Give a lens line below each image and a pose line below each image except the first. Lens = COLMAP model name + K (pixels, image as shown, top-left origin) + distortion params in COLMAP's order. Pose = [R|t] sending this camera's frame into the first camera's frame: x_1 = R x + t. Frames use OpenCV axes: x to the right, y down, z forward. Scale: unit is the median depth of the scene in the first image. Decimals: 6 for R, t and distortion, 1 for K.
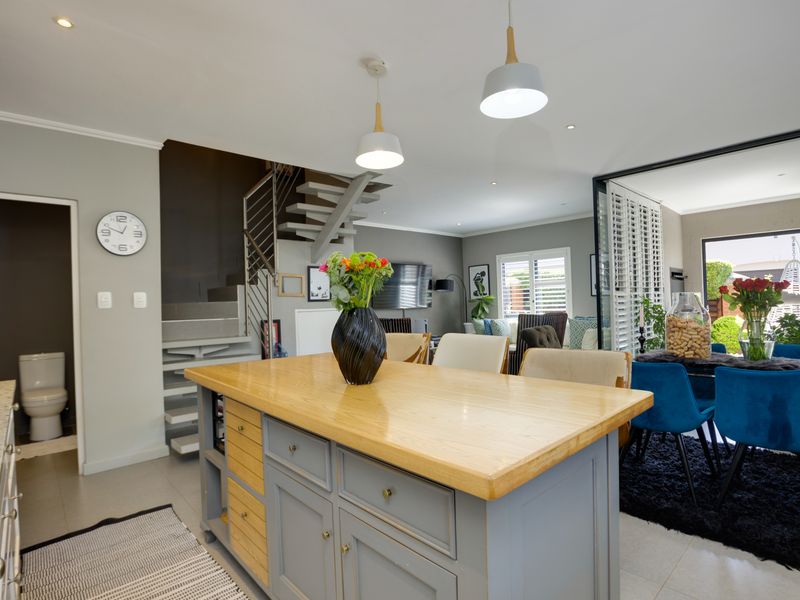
lens RADIAL K [[429.1, 0, 400.0], [0, 429.1, 300.0], [0, 0, 1]] dist [-0.039339, 0.001060]
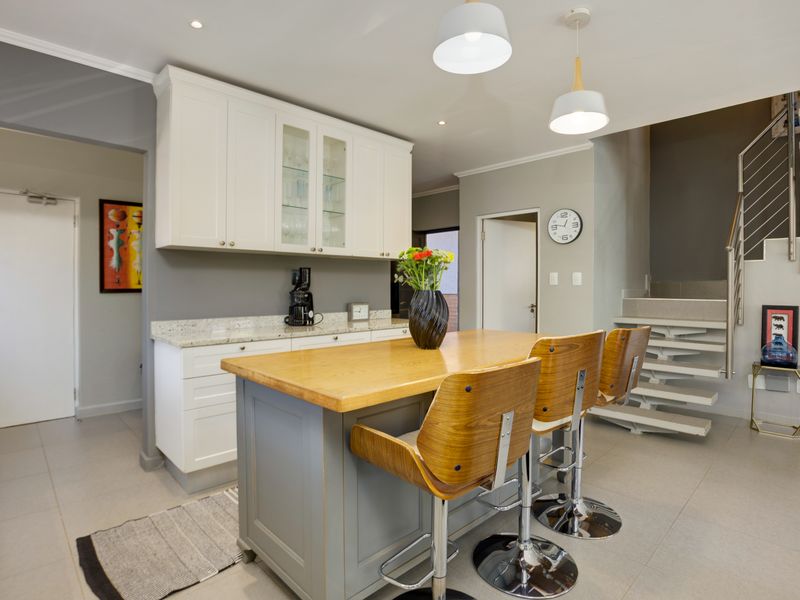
lens RADIAL K [[429.1, 0, 400.0], [0, 429.1, 300.0], [0, 0, 1]] dist [-0.039339, 0.001060]
pose [[0.029043, 0.059259, -0.997820, 0.268937], [0.003110, 0.998231, 0.059374, -0.006024], [0.999573, -0.004828, 0.028807, 0.201033]]
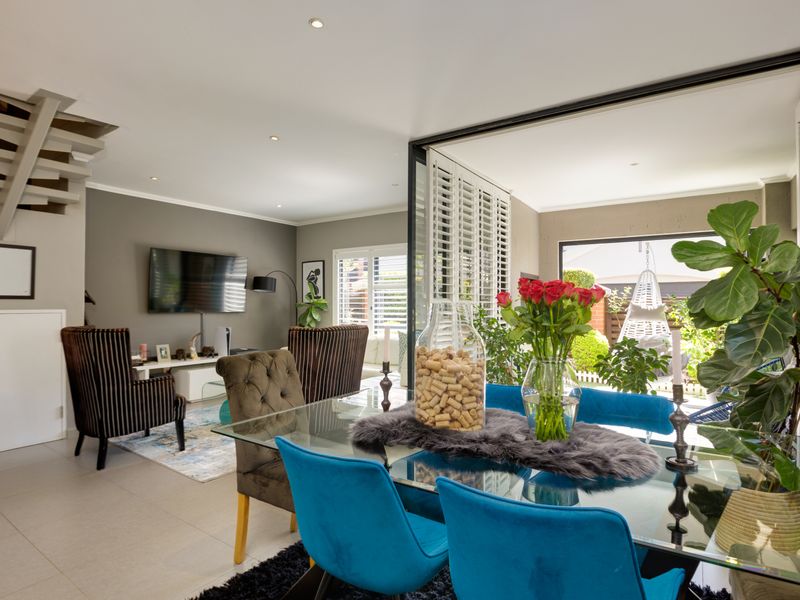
lens RADIAL K [[451.1, 0, 400.0], [0, 451.1, 300.0], [0, 0, 1]] dist [-0.032382, 0.000512]
pose [[0.972563, 0.032937, 0.230297, 0.168598], [-0.031218, 0.999451, -0.011106, -0.004275], [-0.230536, 0.003612, 0.973057, 0.156829]]
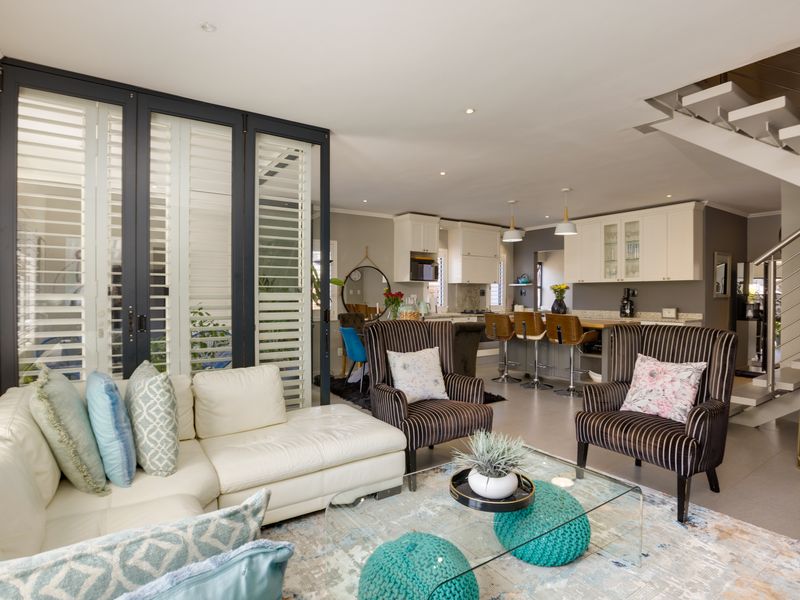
lens RADIAL K [[429.1, 0, 400.0], [0, 429.1, 300.0], [0, 0, 1]] dist [-0.039339, 0.001060]
pose [[-0.988705, 0.028001, 0.147234, 0.153313], [0.028912, 0.999574, 0.004049, -0.005688], [-0.147058, 0.008260, -0.989093, 1.088548]]
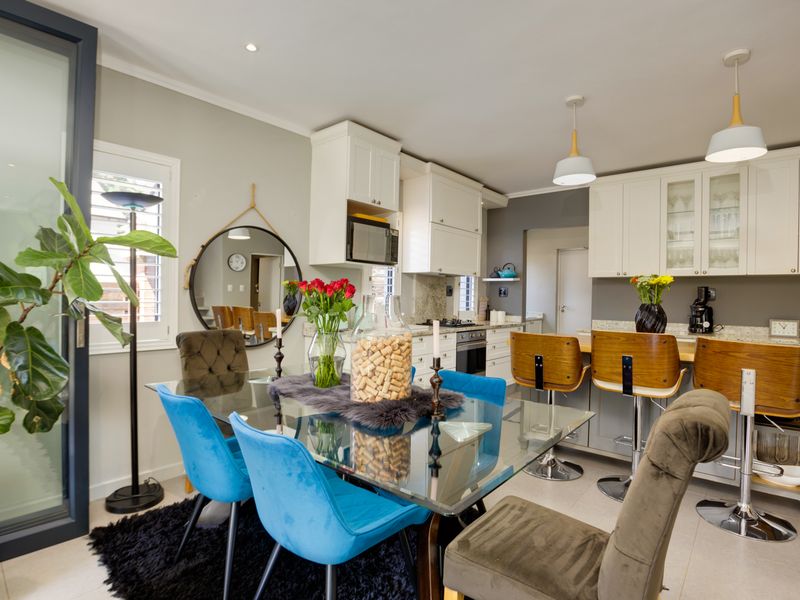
lens RADIAL K [[429.1, 0, 400.0], [0, 429.1, 300.0], [0, 0, 1]] dist [-0.039339, 0.001060]
pose [[-0.992898, 0.015028, -0.118012, 0.265511], [0.014095, 0.999863, 0.008734, -0.006196], [0.118127, 0.007008, -0.992974, 0.614521]]
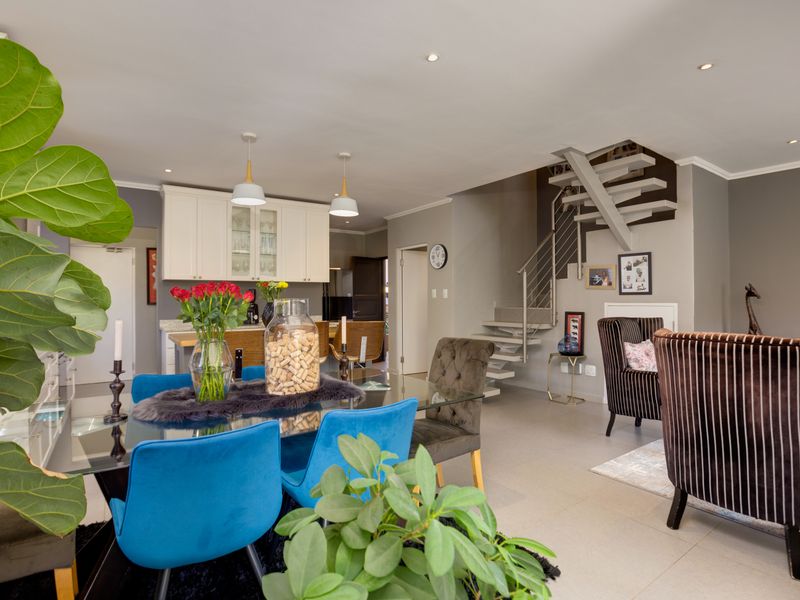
lens RADIAL K [[429.1, 0, 400.0], [0, 429.1, 300.0], [0, 0, 1]] dist [-0.039339, 0.001060]
pose [[-0.141076, 0.031932, -0.989484, 0.512410], [0.014682, 0.999437, 0.030160, -0.013076], [0.989890, -0.010272, -0.141466, 0.473797]]
